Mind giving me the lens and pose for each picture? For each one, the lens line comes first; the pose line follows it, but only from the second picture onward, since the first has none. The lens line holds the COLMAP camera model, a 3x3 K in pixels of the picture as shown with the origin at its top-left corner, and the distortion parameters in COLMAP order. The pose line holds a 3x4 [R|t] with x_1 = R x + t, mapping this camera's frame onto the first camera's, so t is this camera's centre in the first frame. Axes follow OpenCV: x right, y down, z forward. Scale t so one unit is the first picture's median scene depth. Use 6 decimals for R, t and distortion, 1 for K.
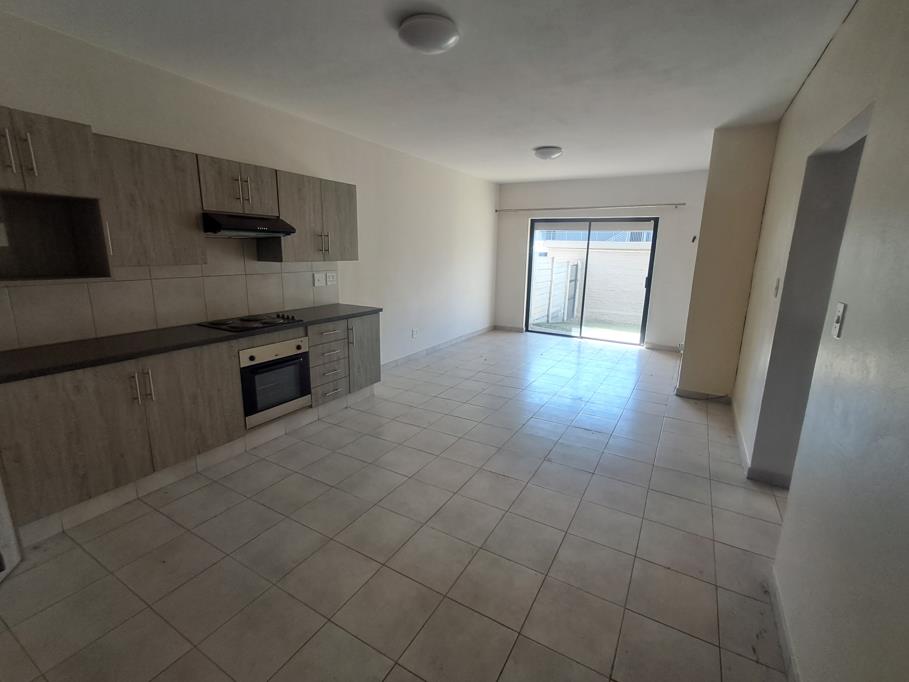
lens RADIAL K [[415.7, 0, 456.1], [0, 415.7, 342.1], [0, 0, 1]] dist [-0.004271, 0.000241]
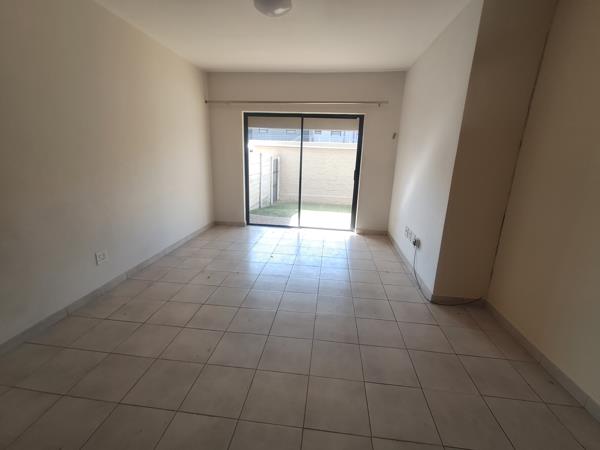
lens RADIAL K [[274.4, 0, 298.7], [0, 274.4, 219.9], [0, 0, 1]] dist [-0.004271, 0.000241]
pose [[0.921557, -0.090852, 0.377463, 0.031760], [0.079082, 0.995778, 0.046600, -0.063645], [-0.380103, -0.013095, 0.924852, 0.342137]]
